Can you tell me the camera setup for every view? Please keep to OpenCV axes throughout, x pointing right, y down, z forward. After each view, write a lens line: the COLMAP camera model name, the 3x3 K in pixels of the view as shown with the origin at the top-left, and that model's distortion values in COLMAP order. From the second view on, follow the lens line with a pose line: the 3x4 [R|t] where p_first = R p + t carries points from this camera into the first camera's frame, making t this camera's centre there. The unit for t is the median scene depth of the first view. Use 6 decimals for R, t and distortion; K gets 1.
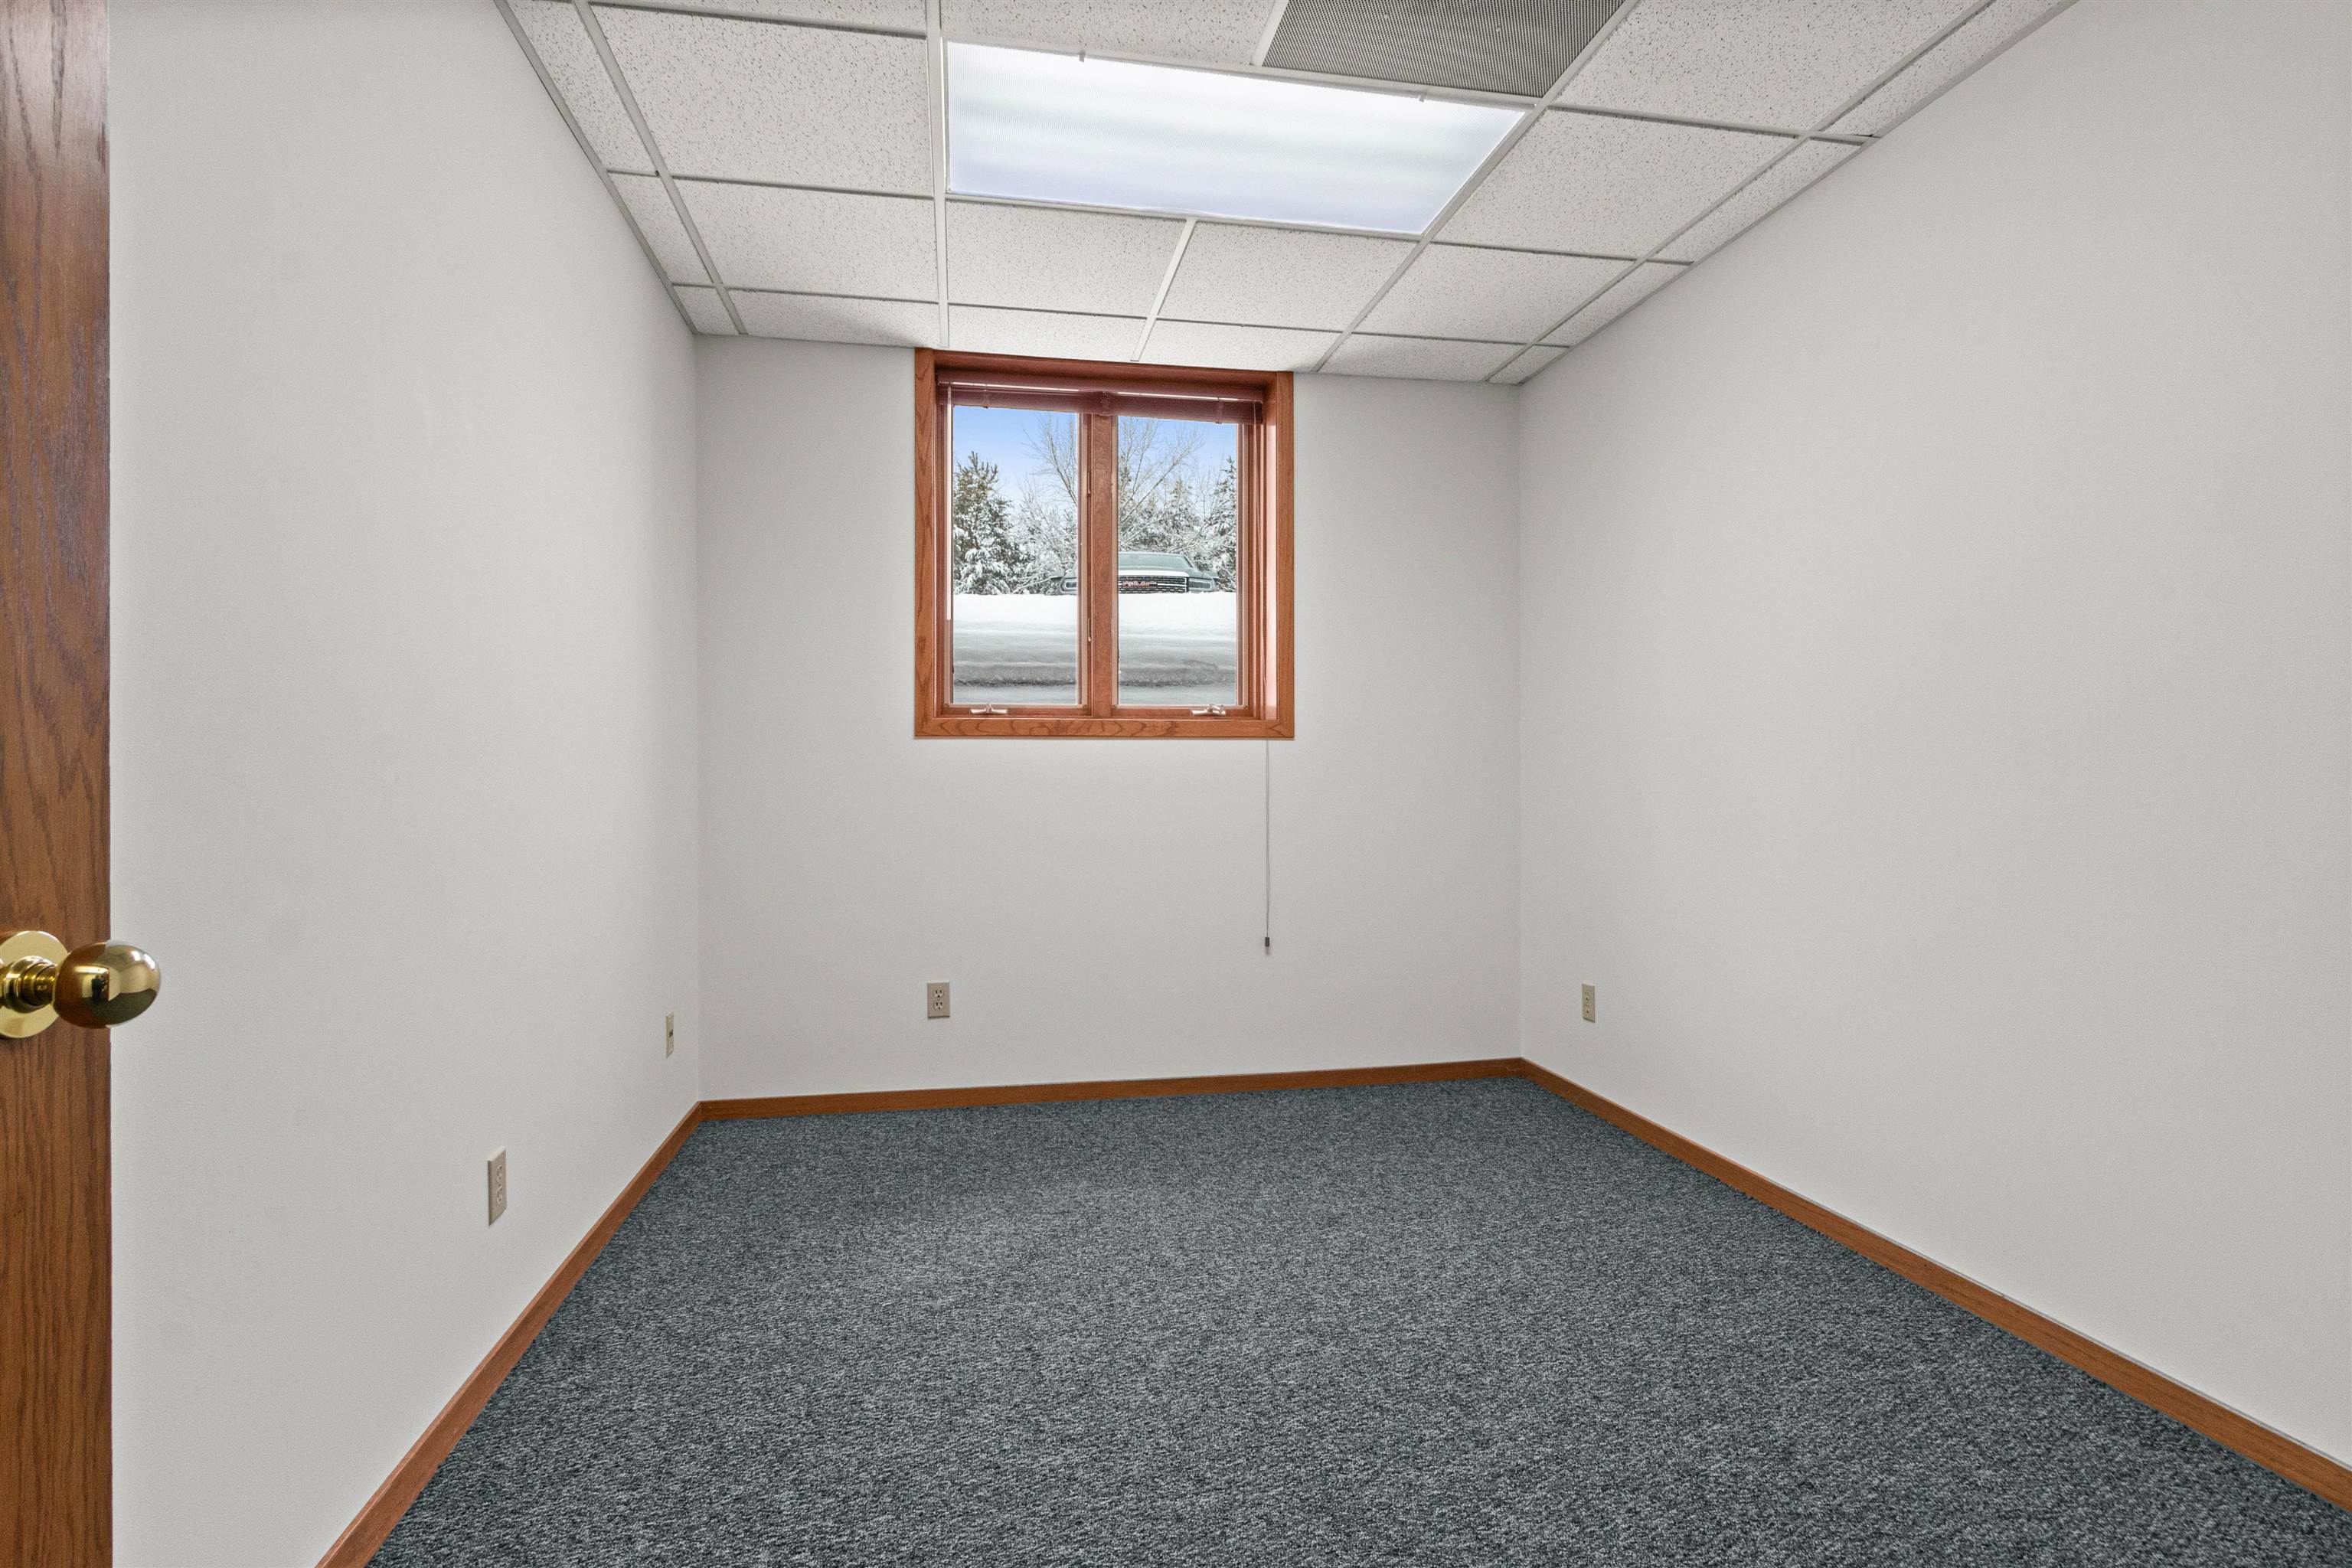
lens RADIAL K [[1195.7, 0, 1184.7], [0, 1195.7, 795.9], [0, 0, 1]] dist [0.005375, 0.000278]
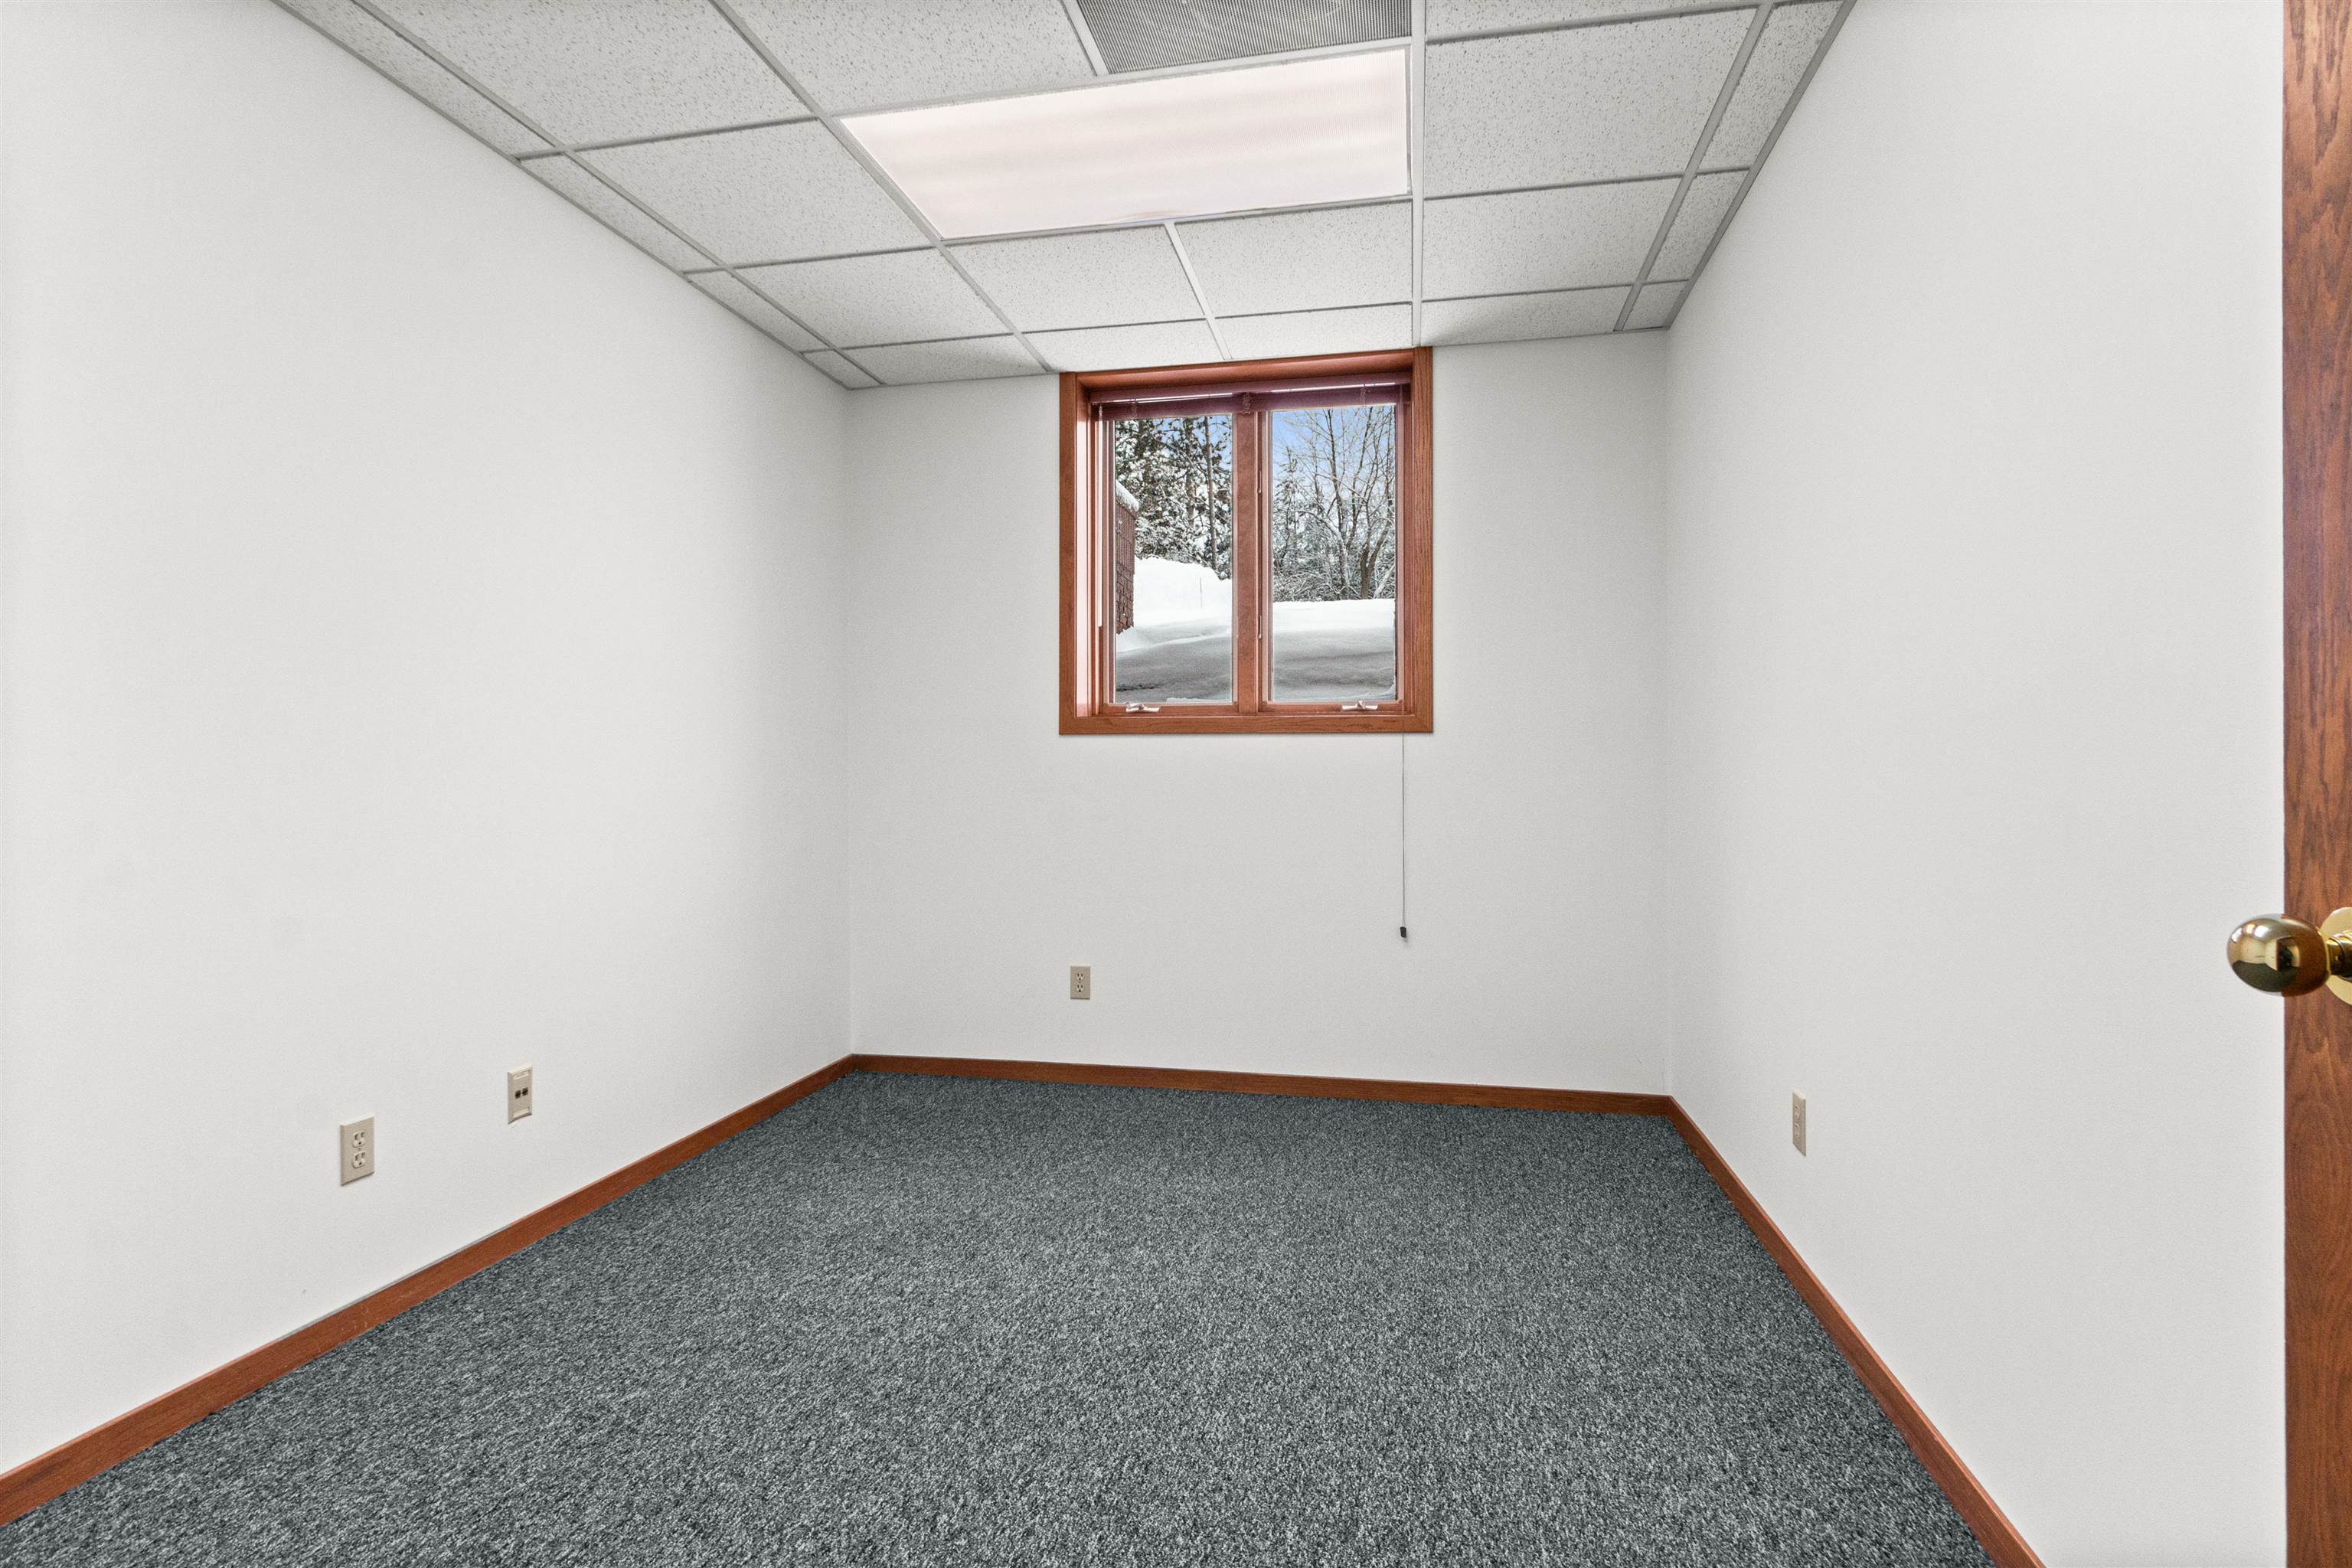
lens RADIAL K [[1195.7, 0, 1182.3], [0, 1195.7, 786.9], [0, 0, 1]] dist [0.005375, 0.000278]
pose [[0.920813, 0.007934, -0.389923, 0.275328], [-0.009819, 0.999948, -0.002842, -0.001049], [0.389880, 0.006445, 0.920843, 0.050409]]
